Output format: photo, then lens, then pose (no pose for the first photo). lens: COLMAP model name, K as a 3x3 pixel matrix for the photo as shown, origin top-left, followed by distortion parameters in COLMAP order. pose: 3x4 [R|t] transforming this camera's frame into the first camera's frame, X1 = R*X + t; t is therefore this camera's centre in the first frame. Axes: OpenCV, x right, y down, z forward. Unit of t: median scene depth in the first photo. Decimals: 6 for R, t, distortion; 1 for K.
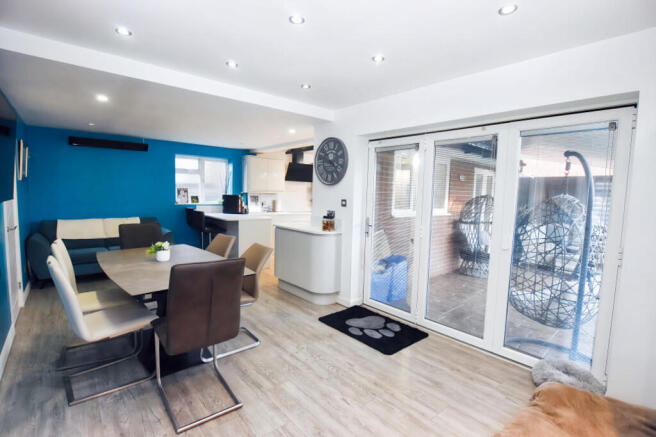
lens RADIAL K [[304.7, 0, 328.0], [0, 304.7, 218.5], [0, 0, 1]] dist [-0.030964, 0.009963]
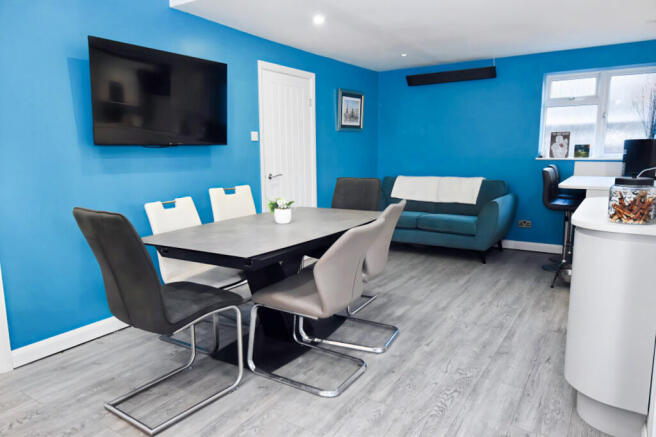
lens RADIAL K [[446.4, 0, 328.0], [0, 446.4, 218.5], [0, 0, 1]] dist [-0.002452, -0.001179]
pose [[0.286757, 0.115309, -0.951039, 0.258936], [-0.061015, 0.992913, 0.101989, 0.005039], [0.956059, 0.028781, 0.291760, 0.382364]]
